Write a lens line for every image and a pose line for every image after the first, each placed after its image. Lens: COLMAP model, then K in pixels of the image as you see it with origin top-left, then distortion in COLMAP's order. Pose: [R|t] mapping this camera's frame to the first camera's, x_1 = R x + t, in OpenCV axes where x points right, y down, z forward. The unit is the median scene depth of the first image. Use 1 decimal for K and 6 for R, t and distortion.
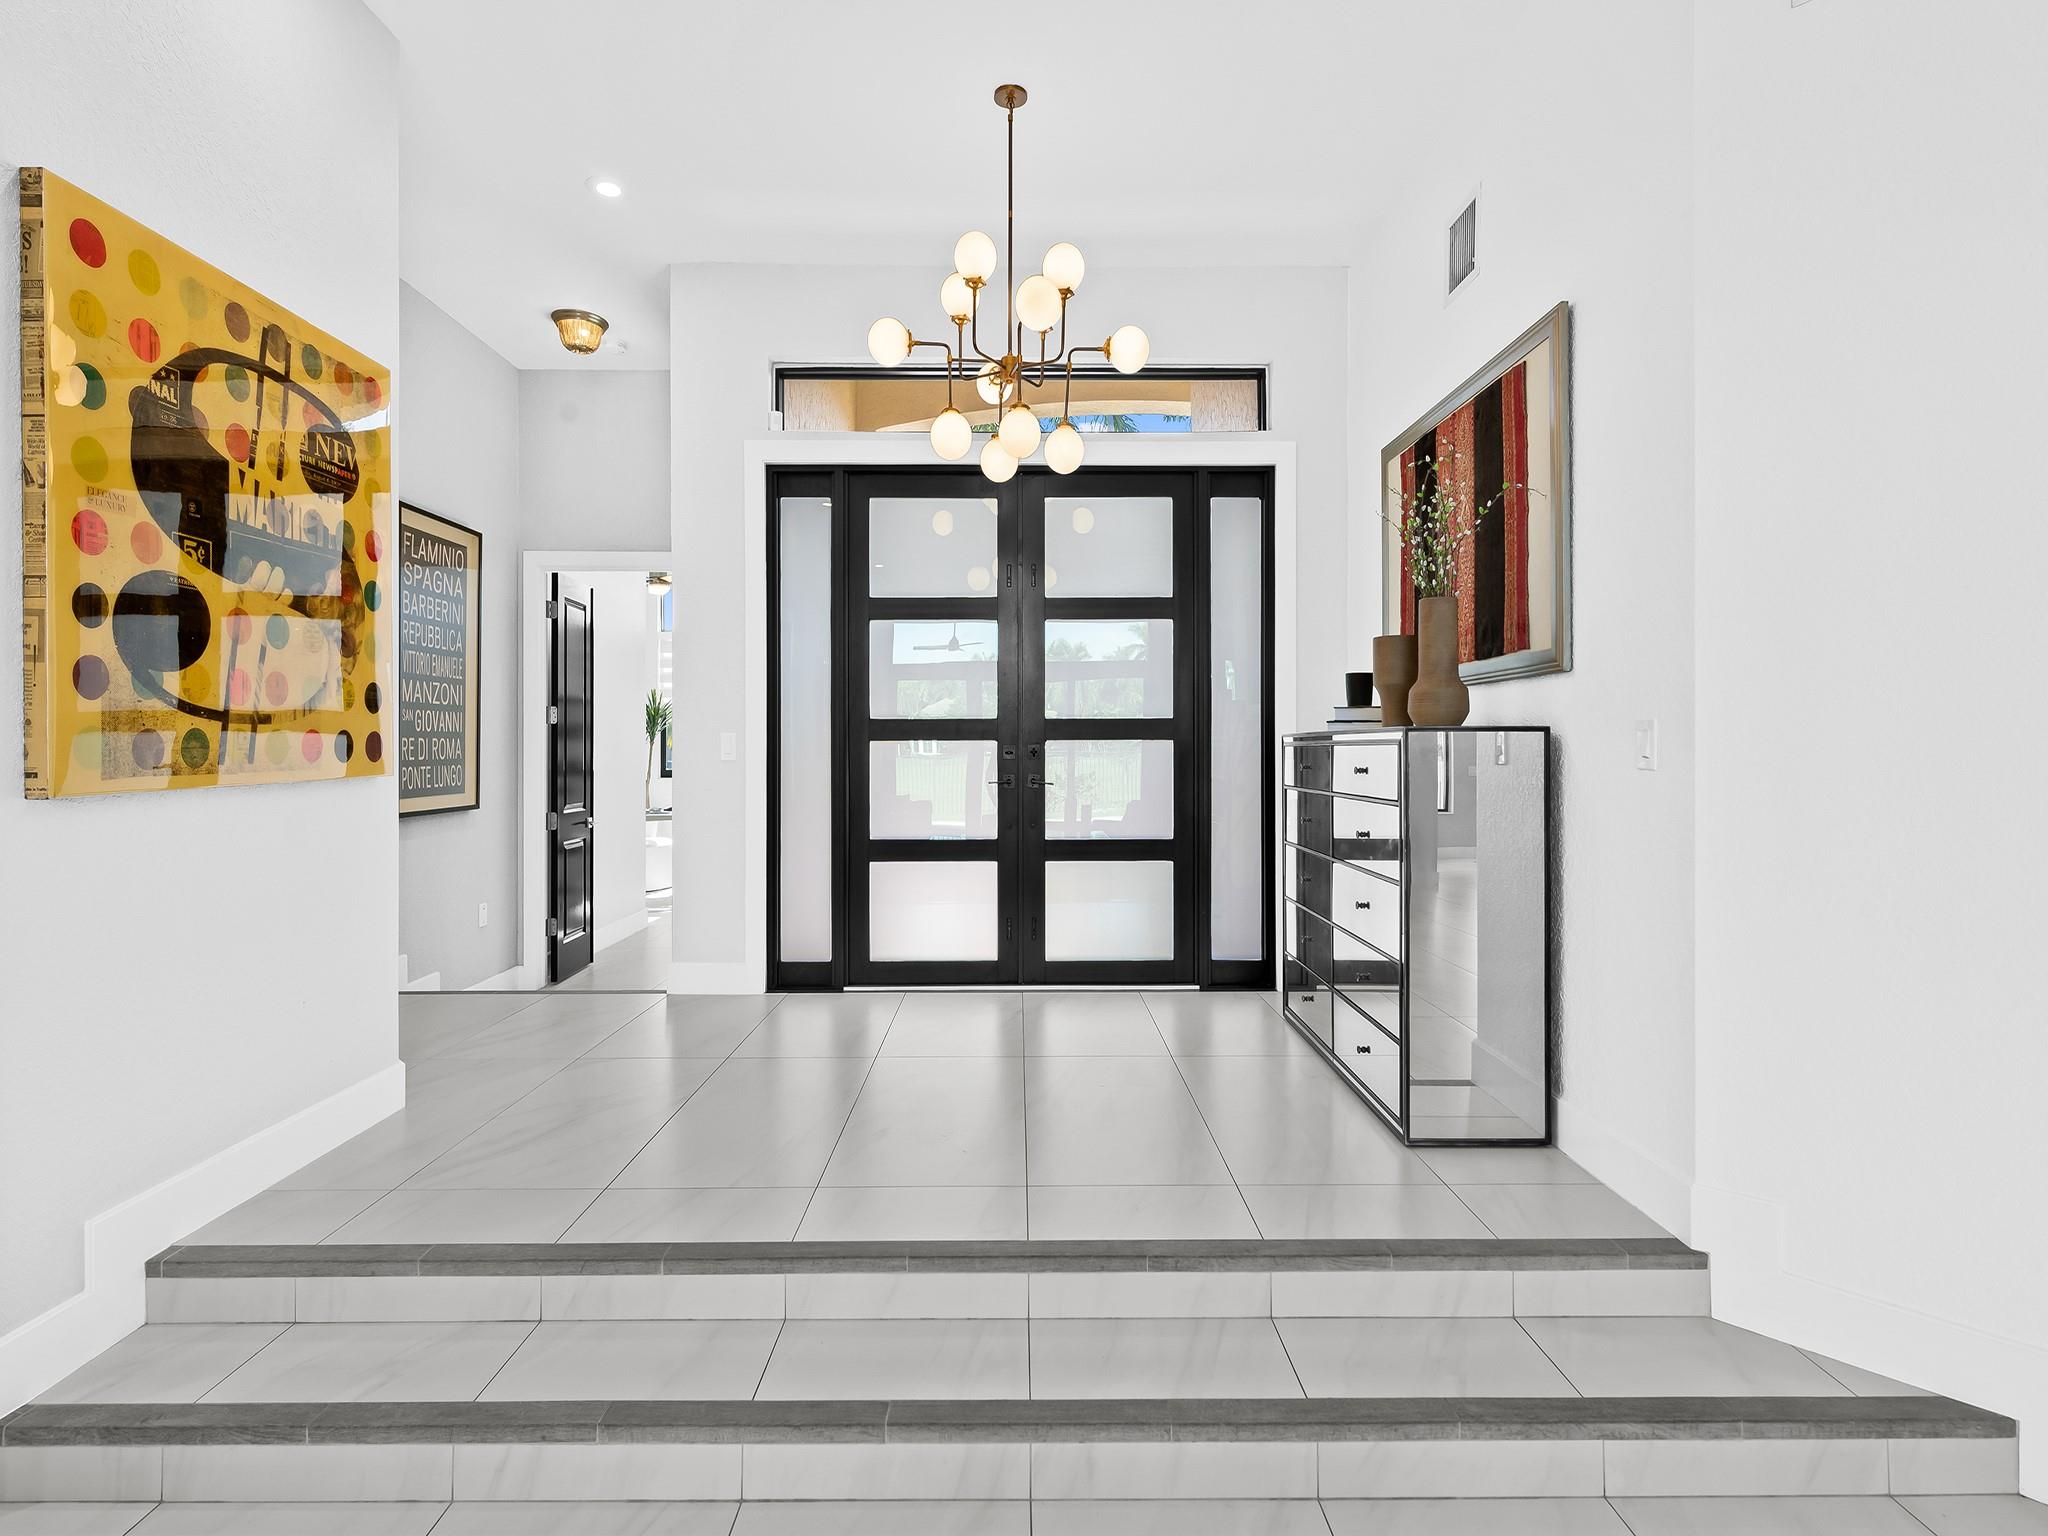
lens RADIAL K [[1004.3, 0, 1025.1], [0, 1004.3, 744.4], [0, 0, 1]] dist [0.003443, 0.000481]
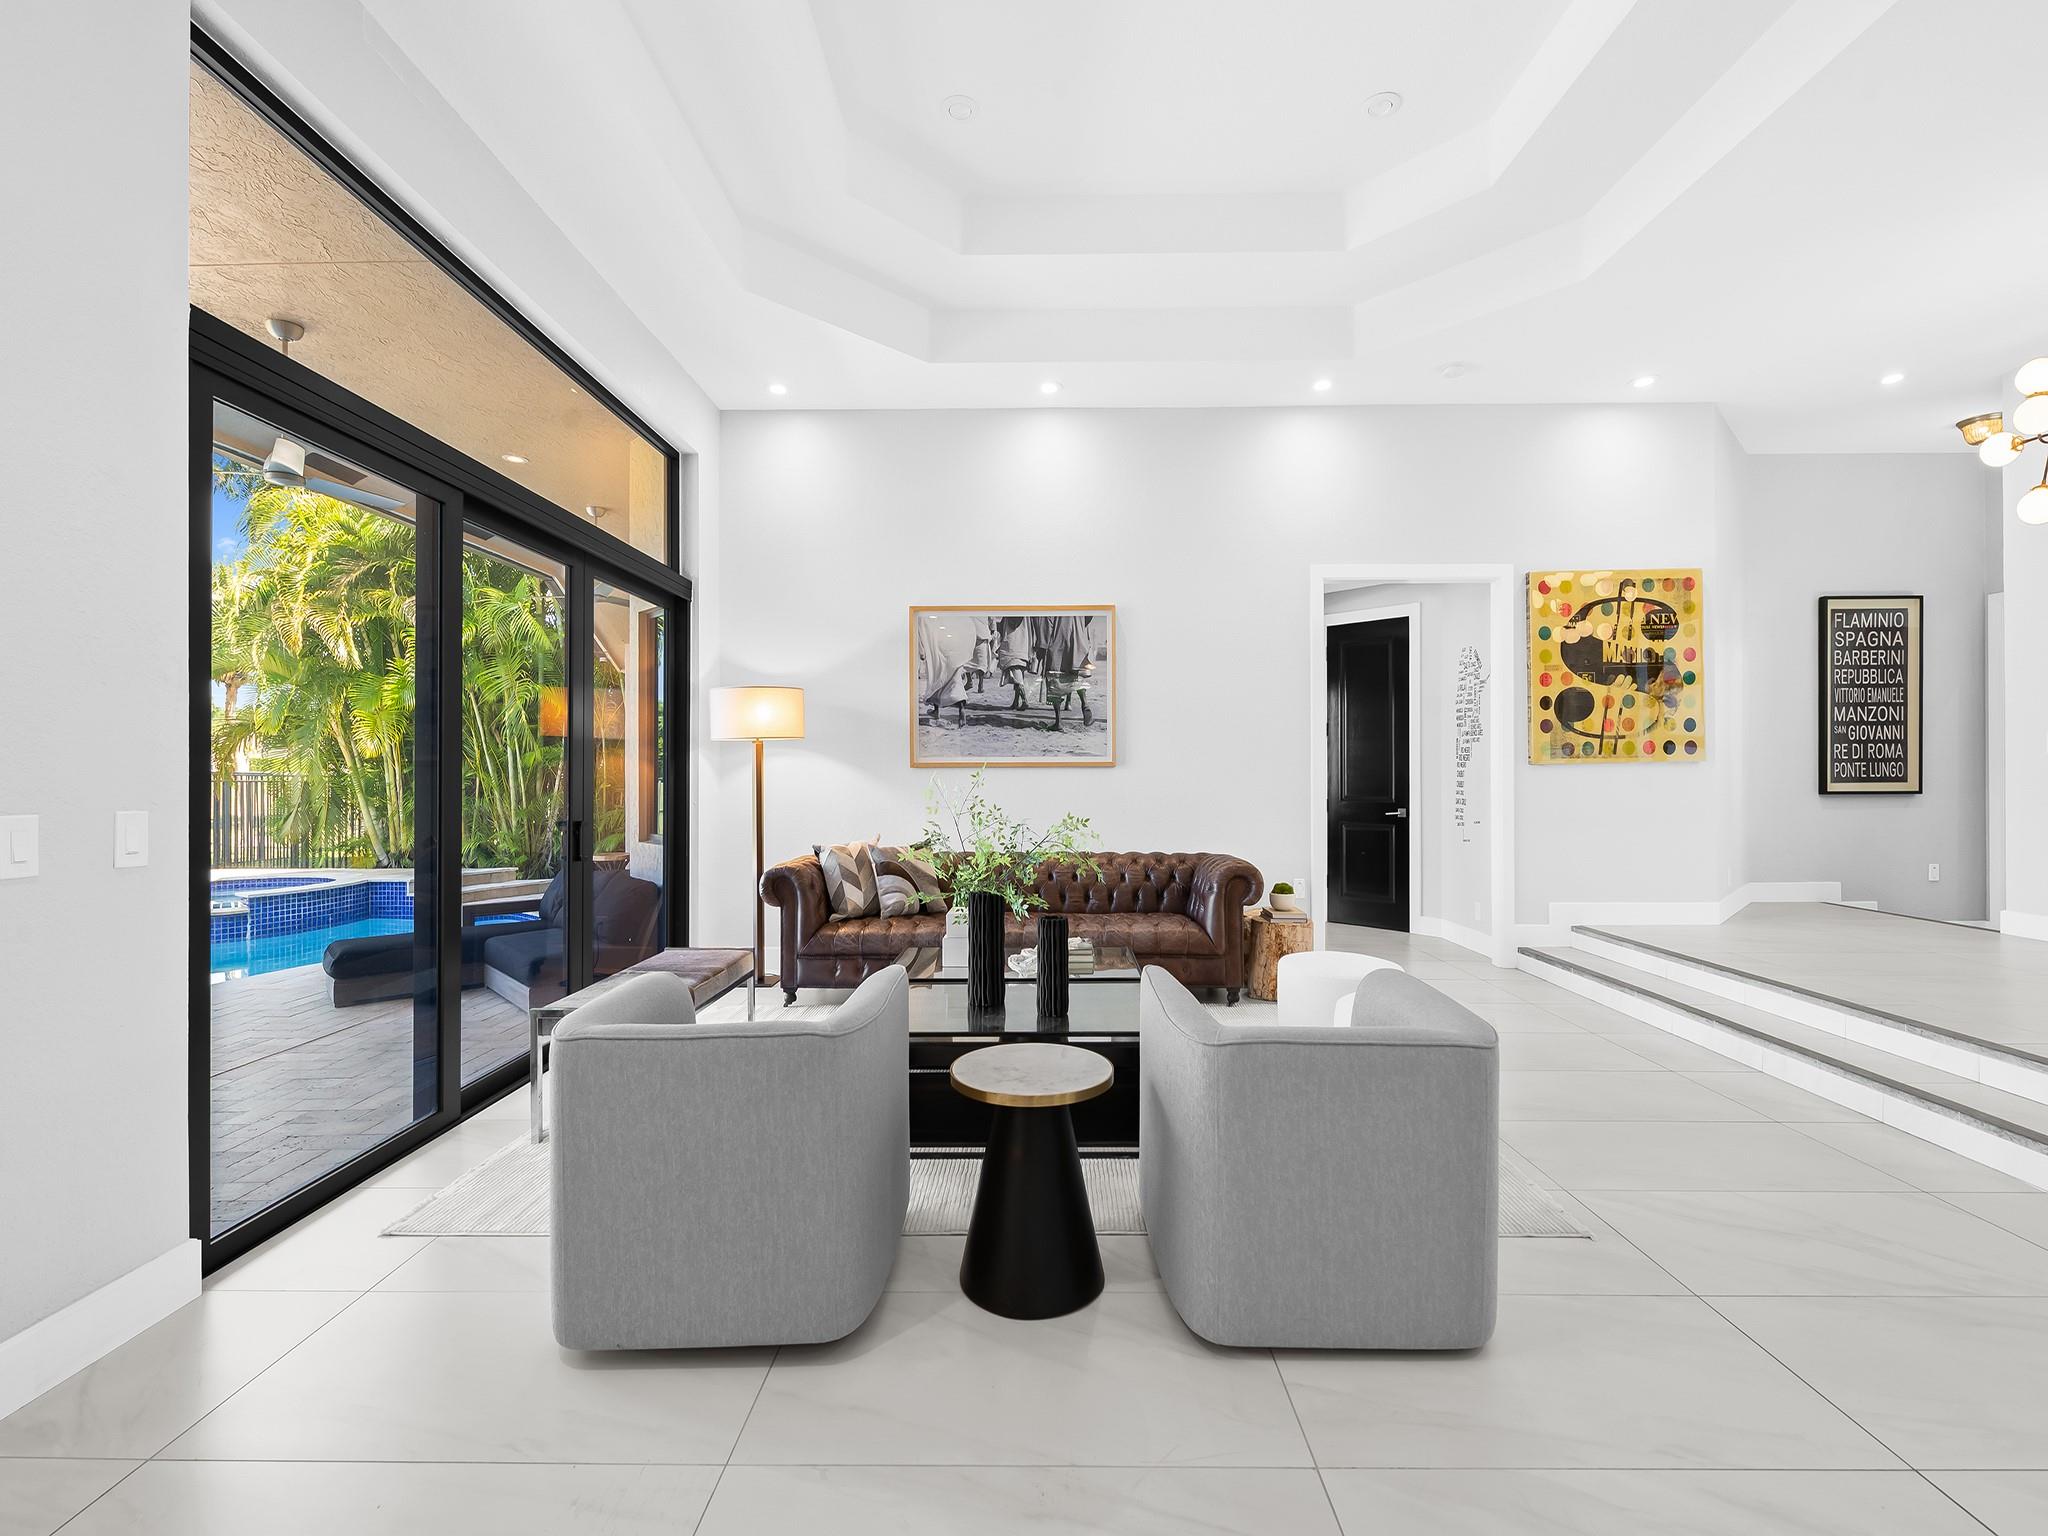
lens RADIAL K [[891.5, 0, 1024.0], [0, 891.5, 768.0], [0, 0, 1]] dist [-0.000873, -0.000174]
pose [[-0.023757, -0.005492, -0.999703, 0.809914], [0.008467, 0.999948, -0.005694, 0.028058], [0.999682, -0.008600, -0.023709, -0.238979]]
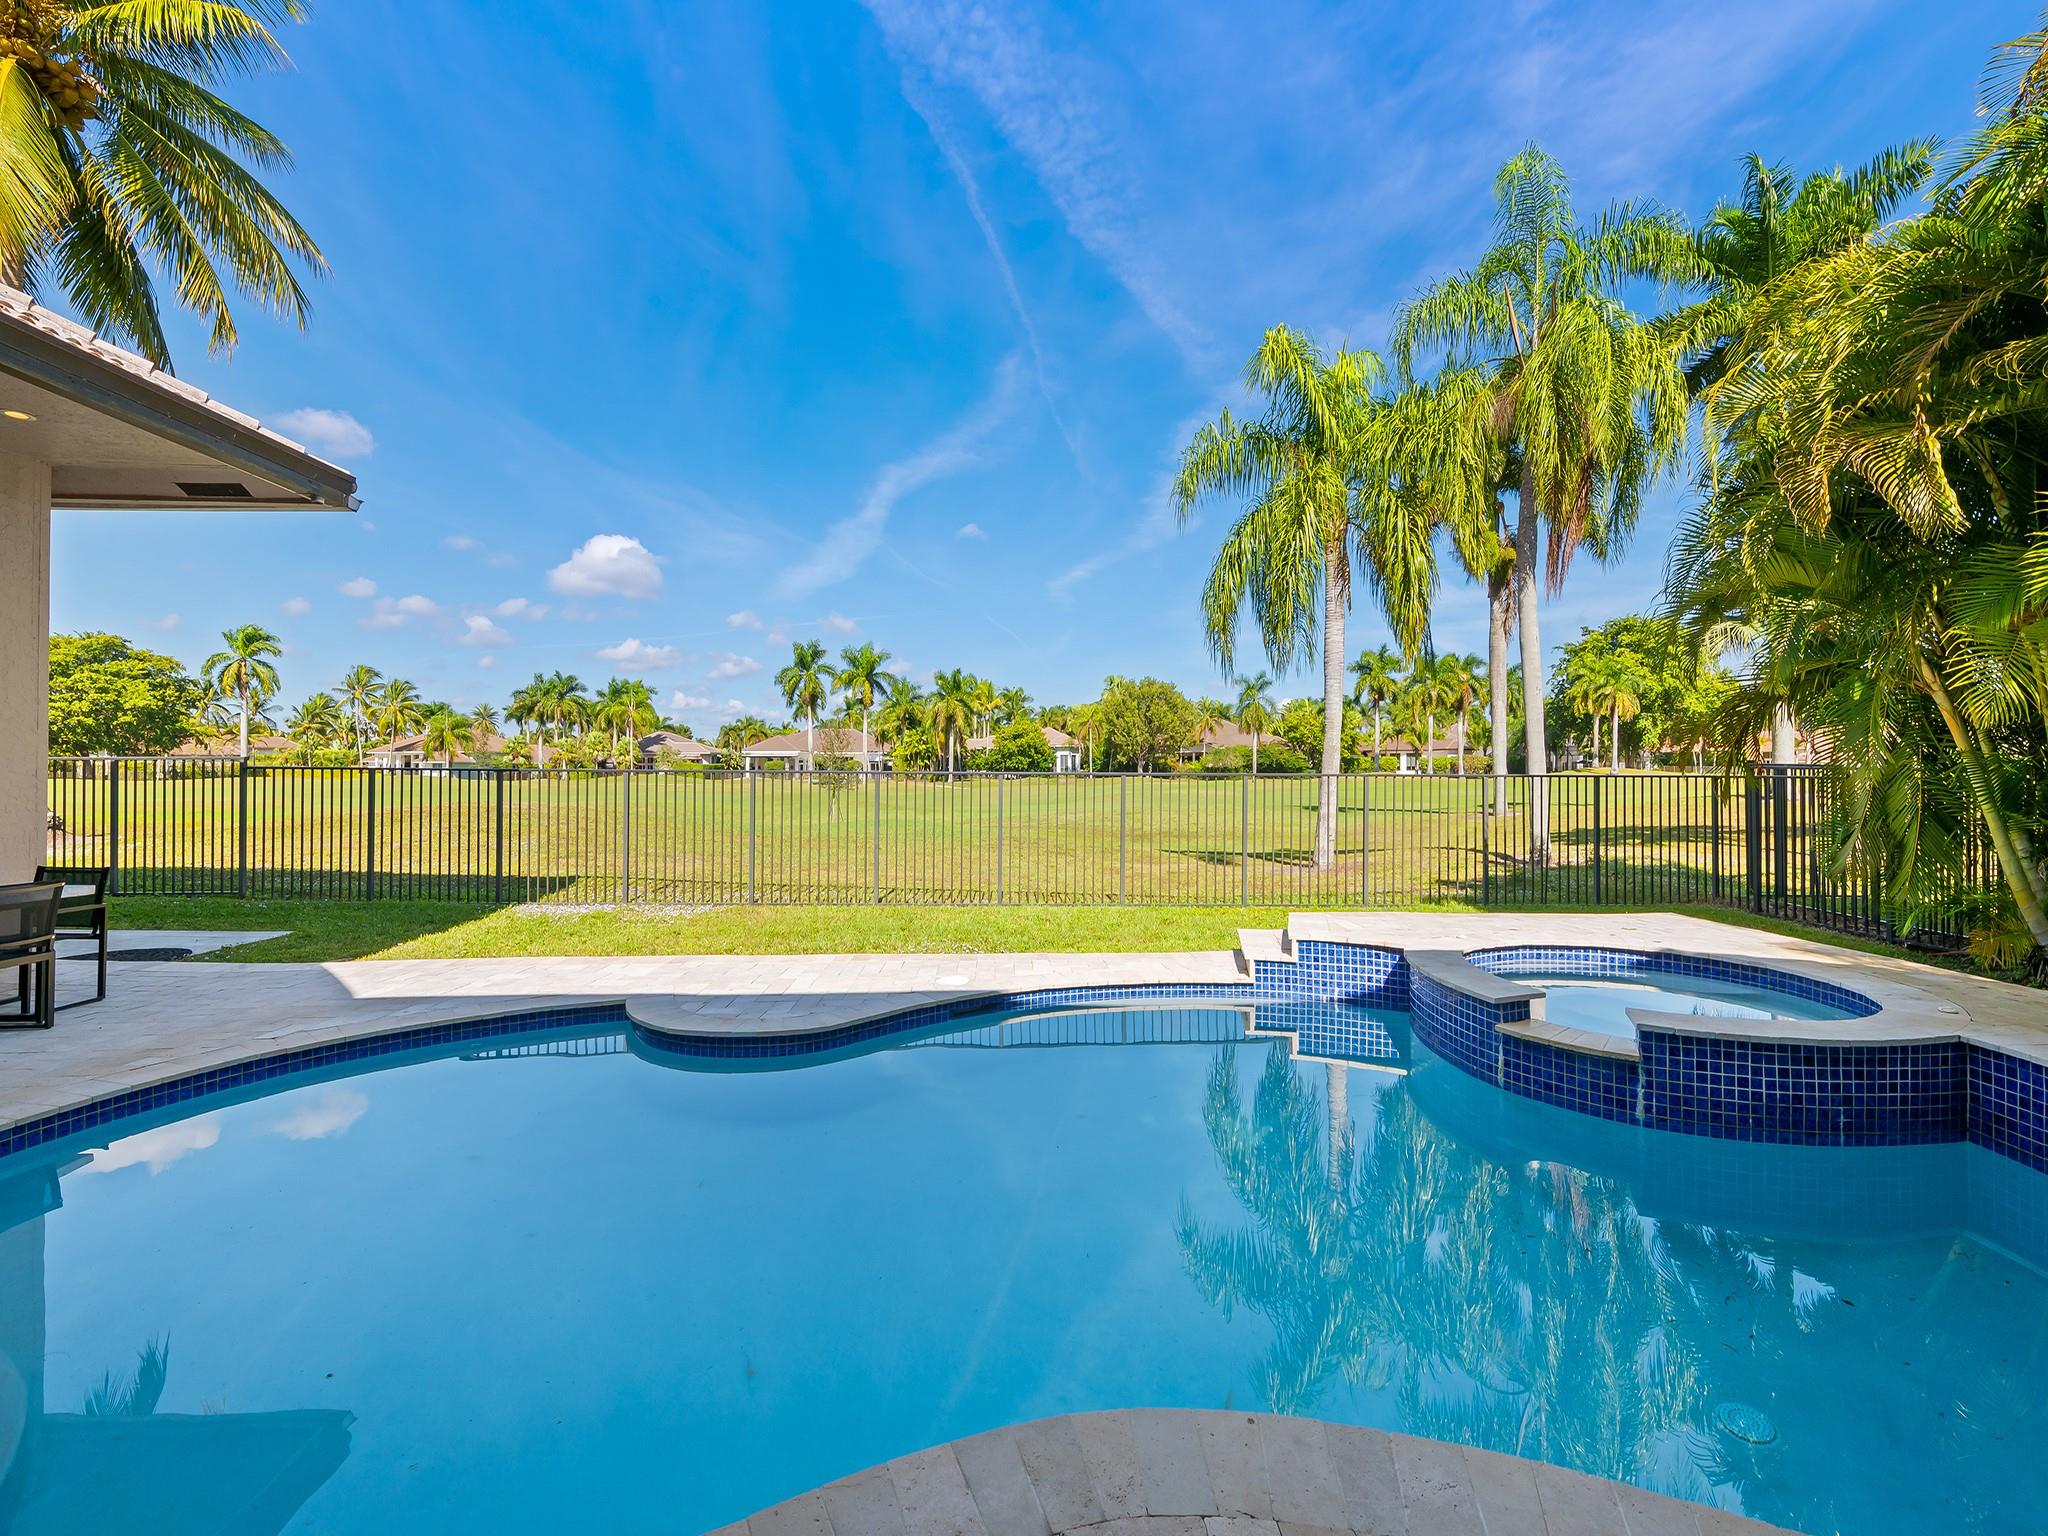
lens RADIAL K [[842.2, 0, 1024.0], [0, 842.2, 768.0], [0, 0, 1]] dist [0.000158, -0.000235]
pose [[-0.999814, 0.002094, -0.019182, -0.376587], [0.002307, 0.999936, -0.011083, 0.028938], [0.019158, -0.011126, -0.999755, -1.079484]]
